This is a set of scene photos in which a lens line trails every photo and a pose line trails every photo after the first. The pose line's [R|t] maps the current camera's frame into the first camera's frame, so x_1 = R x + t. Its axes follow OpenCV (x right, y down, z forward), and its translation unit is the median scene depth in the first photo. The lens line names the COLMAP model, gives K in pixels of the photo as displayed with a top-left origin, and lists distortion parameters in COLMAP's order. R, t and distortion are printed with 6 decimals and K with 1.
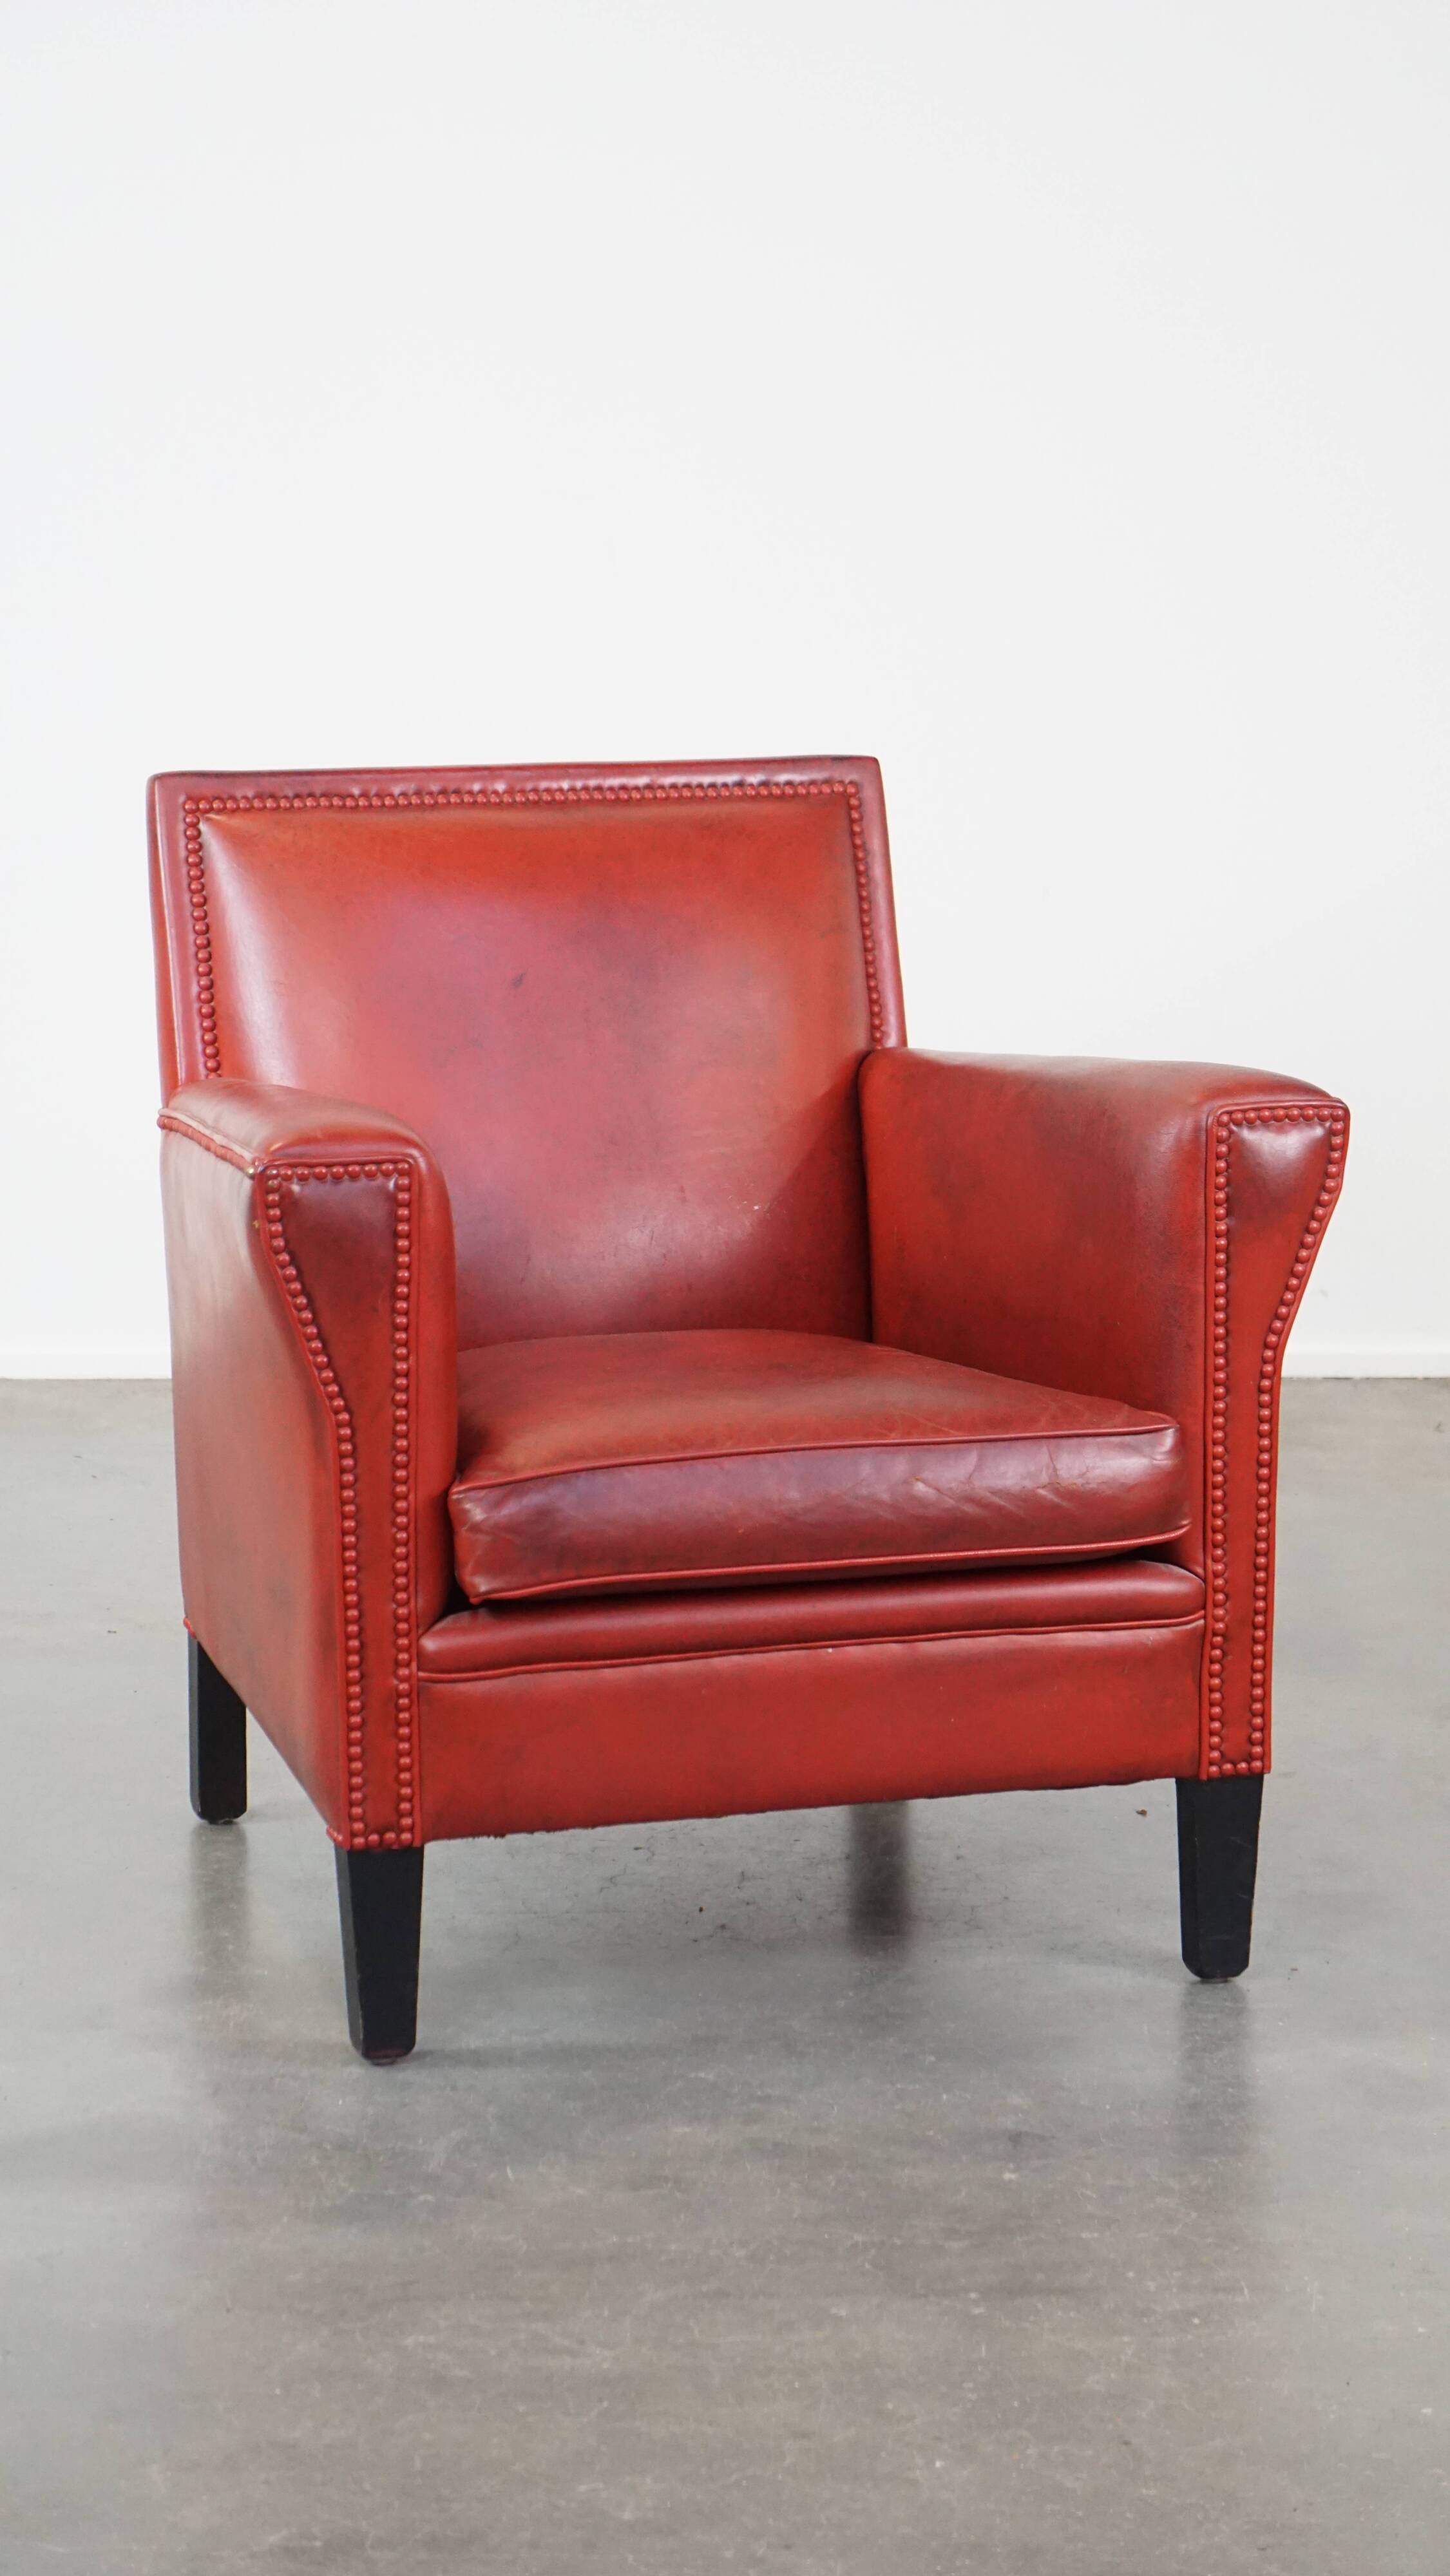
lens RADIAL K [[5666.8, 0, 725.0], [0, 5666.8, 1288.0], [0, 0, 1]] dist [0.297848, 0.352743]
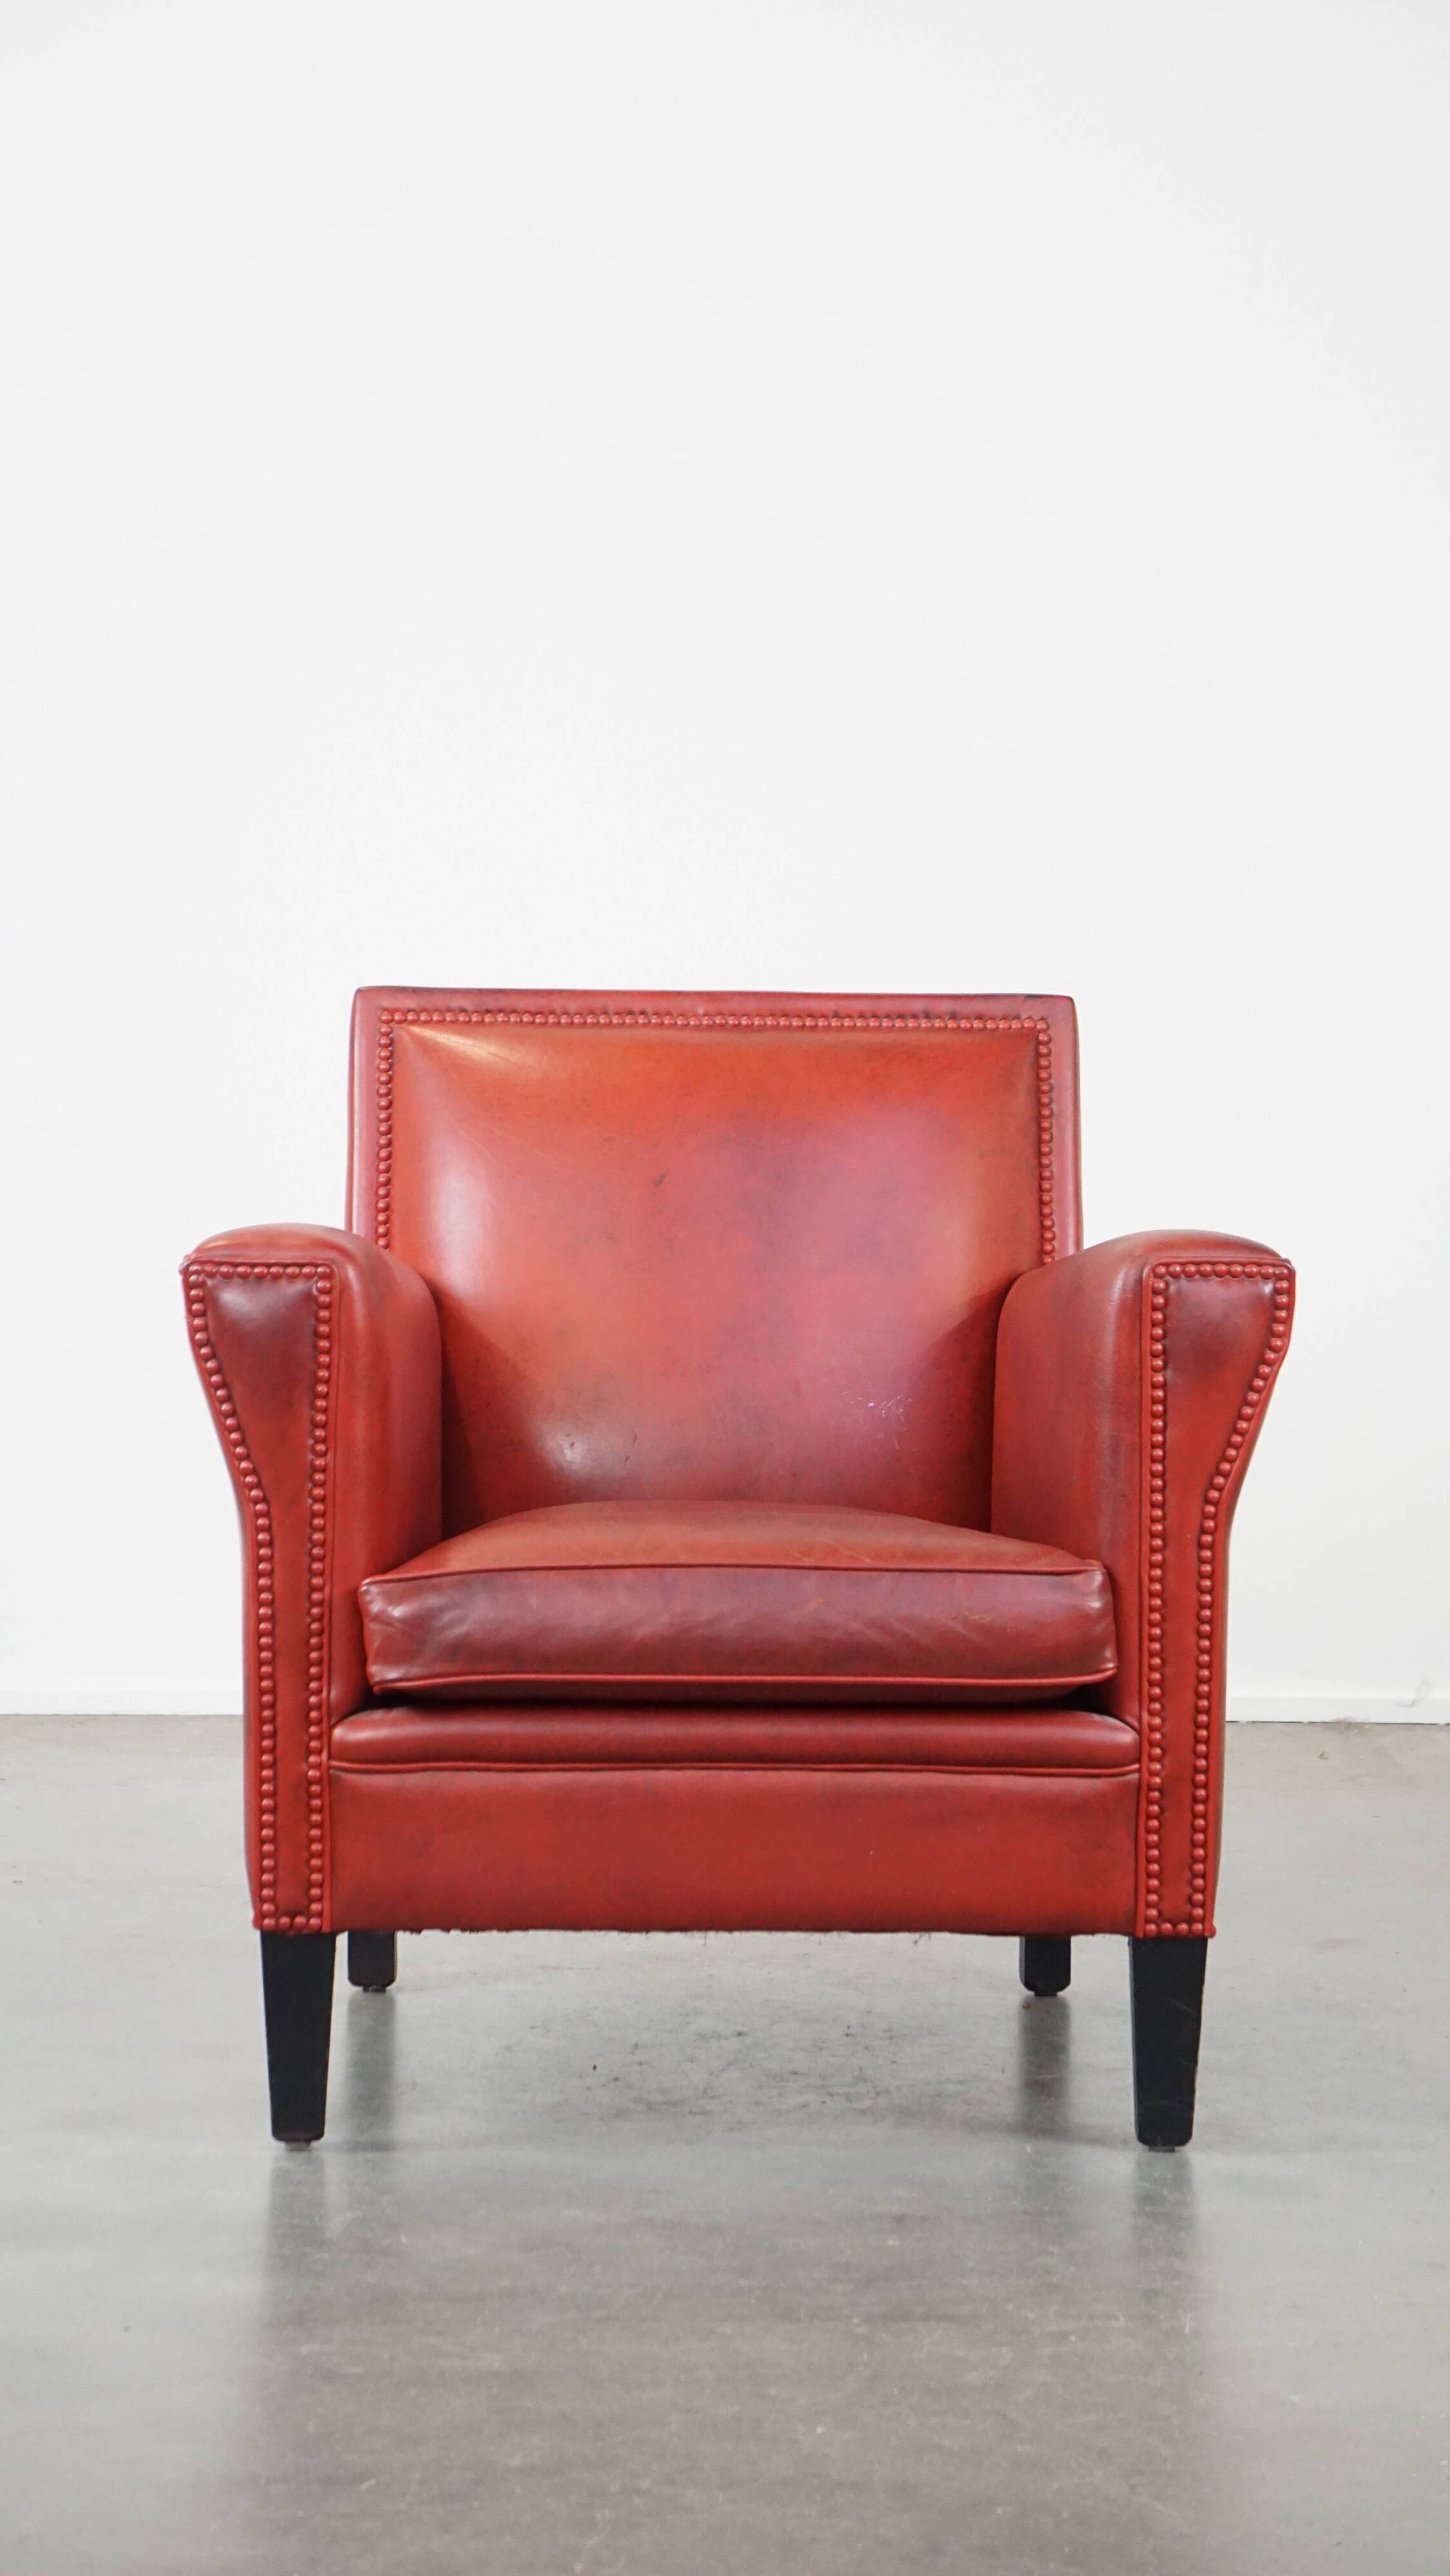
lens RADIAL K [[5666.8, 0, 725.0], [0, 5666.8, 1288.0], [0, 0, 1]] dist [0.297848, 0.352743]
pose [[0.962574, 0.025383, -0.269826, 0.285962], [-0.058544, 0.991573, -0.115568, 0.094867], [0.264619, 0.127039, 0.955949, 0.009761]]
